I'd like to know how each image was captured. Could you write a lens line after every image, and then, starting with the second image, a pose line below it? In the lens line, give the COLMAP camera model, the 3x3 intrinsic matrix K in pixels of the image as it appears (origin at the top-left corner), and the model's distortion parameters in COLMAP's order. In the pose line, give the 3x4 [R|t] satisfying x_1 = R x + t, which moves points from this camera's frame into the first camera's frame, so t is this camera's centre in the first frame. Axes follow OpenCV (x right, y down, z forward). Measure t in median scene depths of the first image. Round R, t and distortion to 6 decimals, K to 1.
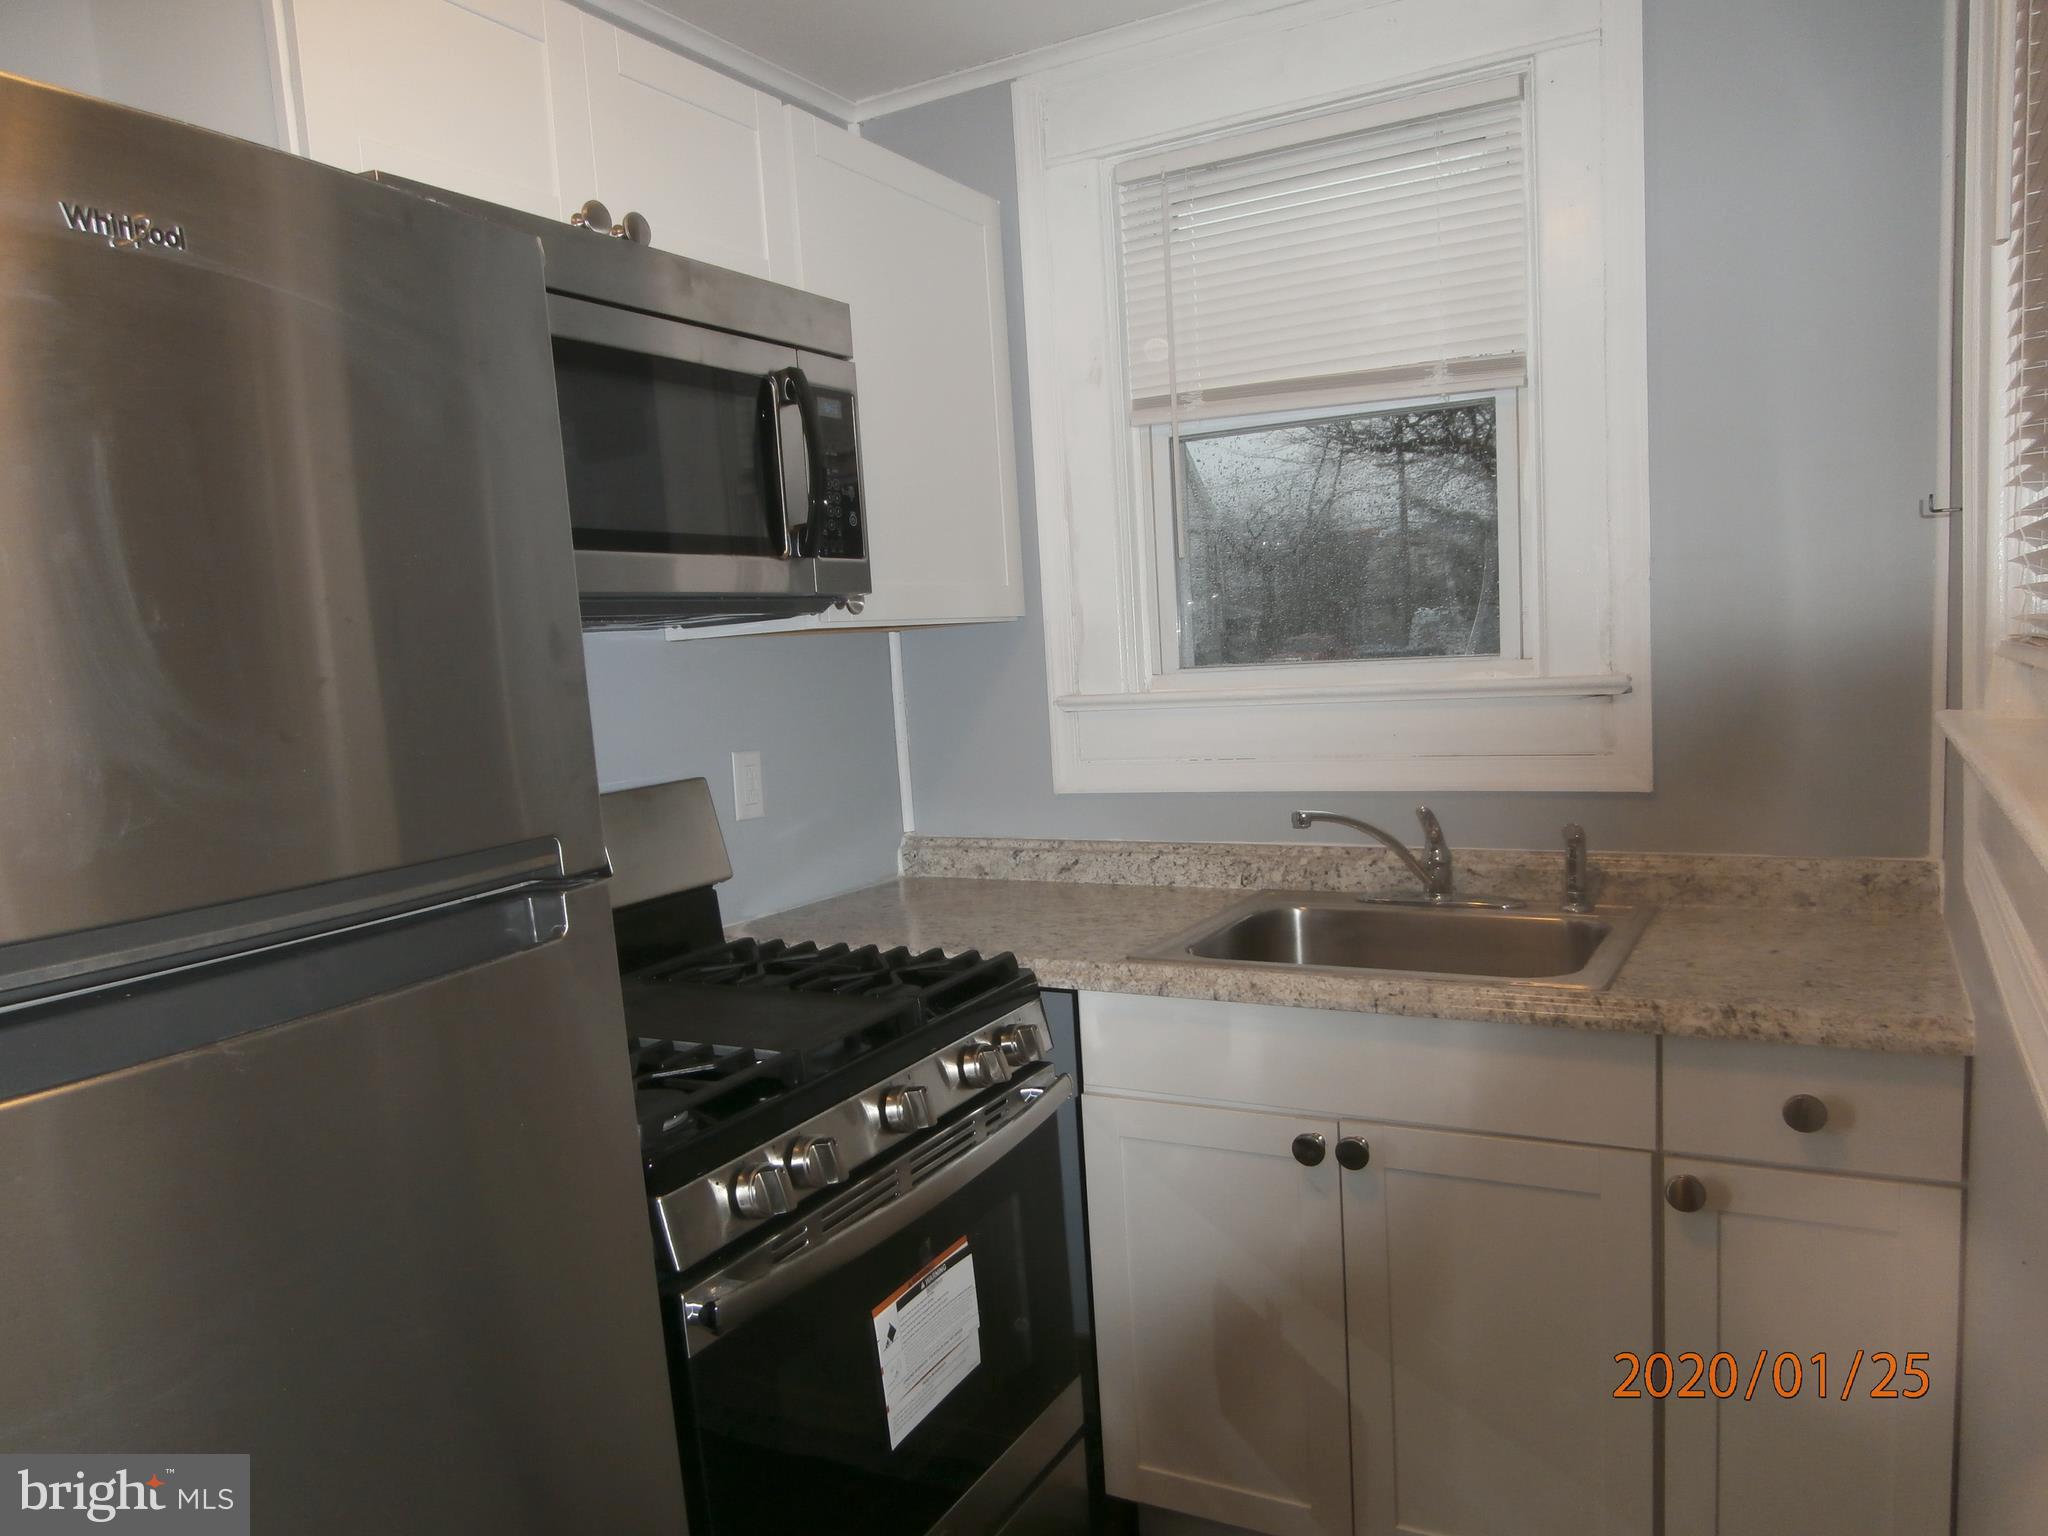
lens RADIAL K [[1414.2, 0, 1022.8], [0, 1414.2, 793.3], [0, 0, 1]] dist [-0.043273, 0.046665]
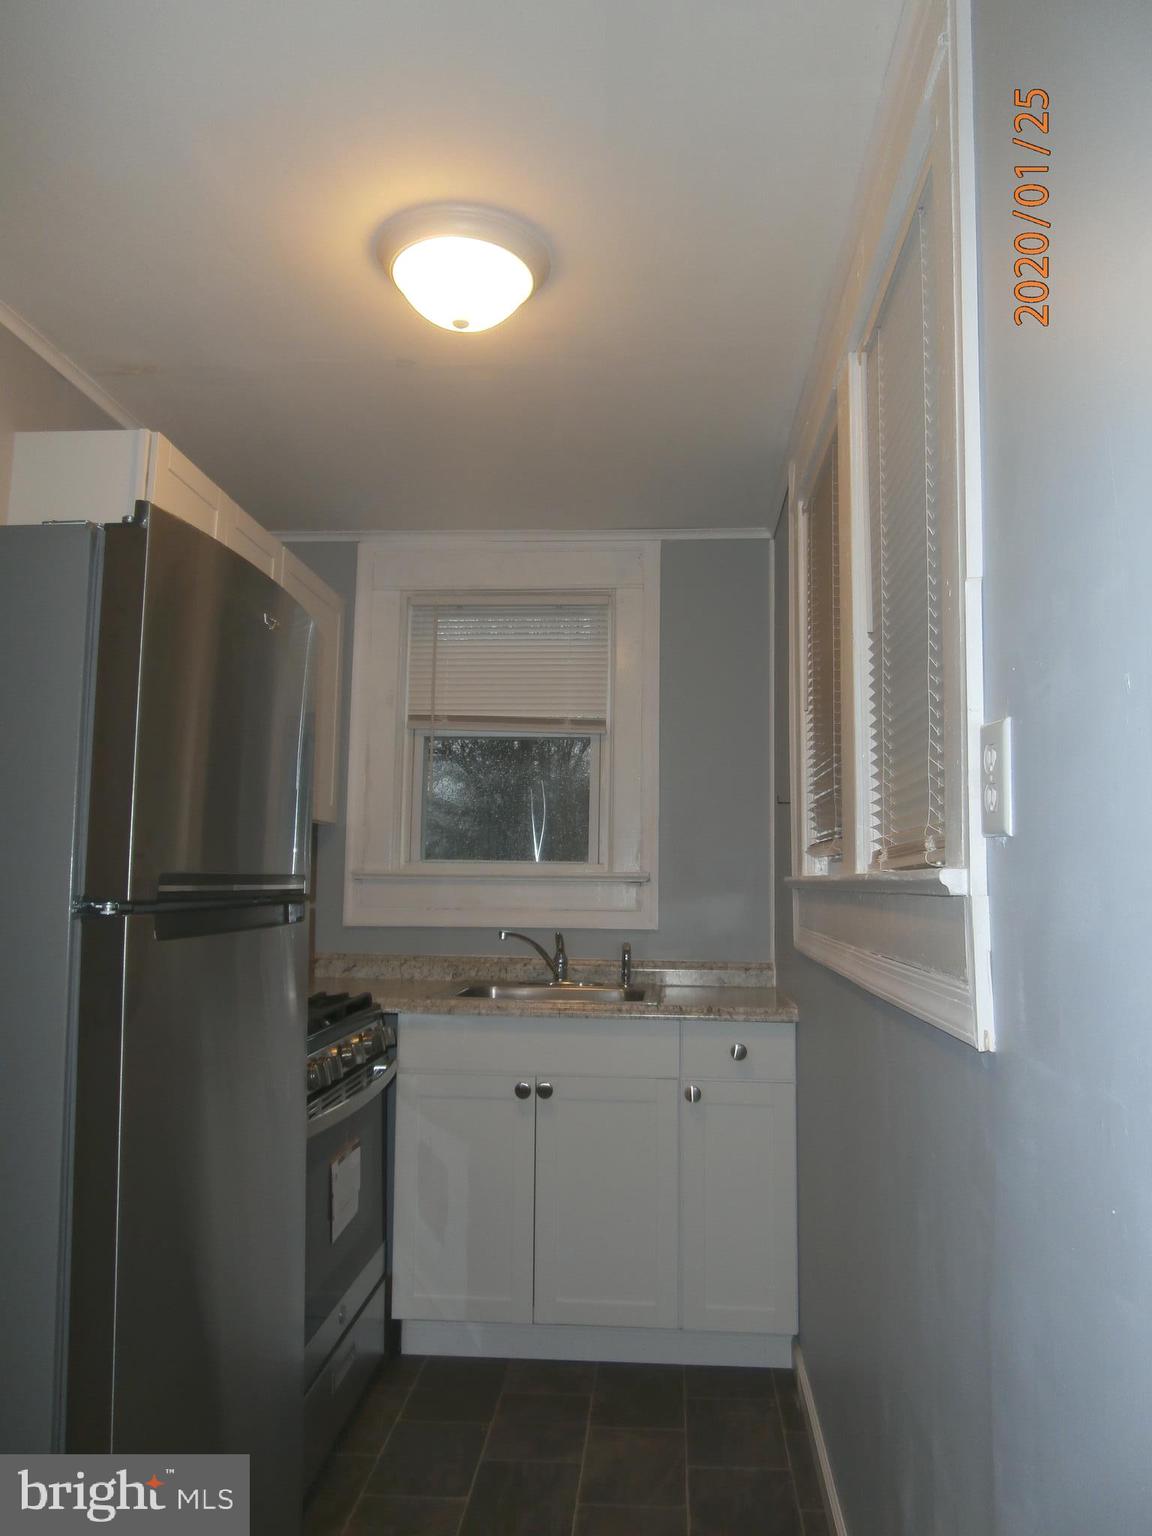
lens RADIAL K [[1068.1, 0, 584.2], [0, 1068.1, 765.6], [0, 0, 1]] dist [0.021885, 0.001567]
pose [[0.902408, 0.114682, 0.415341, -0.323849], [-0.020270, 0.974162, -0.224939, 0.113768], [-0.430406, 0.194568, 0.881416, -0.379466]]
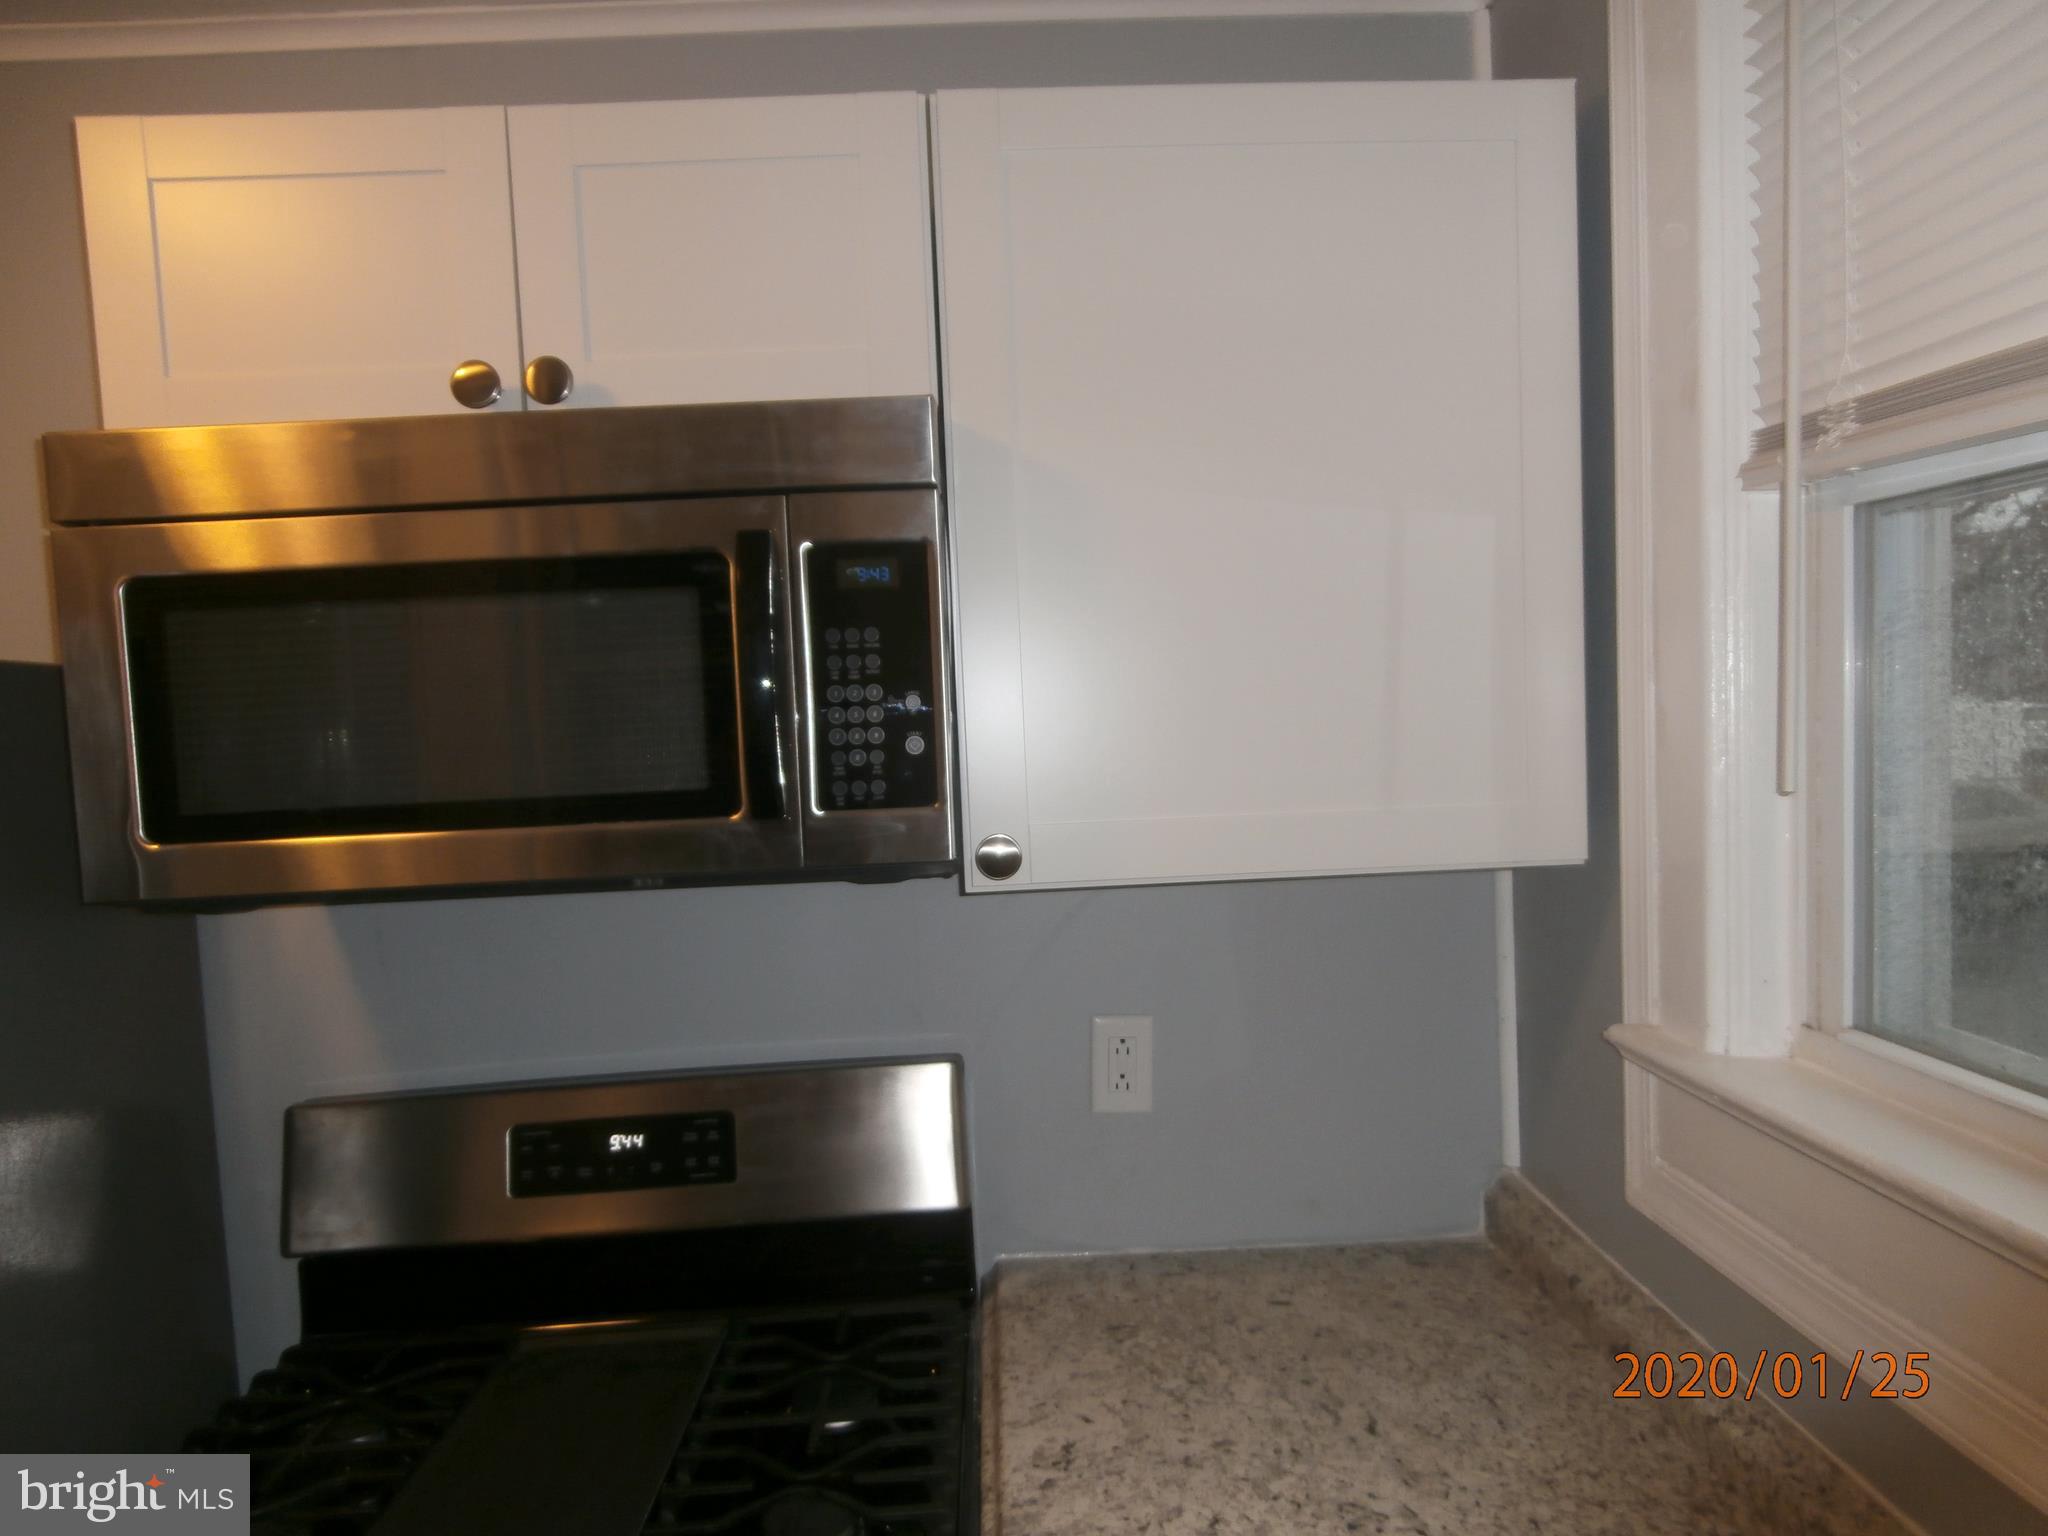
lens RADIAL K [[1414.2, 0, 1022.8], [0, 1414.2, 793.3], [0, 0, 1]] dist [-0.043273, 0.046665]
pose [[0.514478, 0.088598, -0.852914, 0.388447], [-0.084483, 0.995046, 0.052402, -0.181639], [0.853332, 0.045097, 0.519414, 0.617097]]
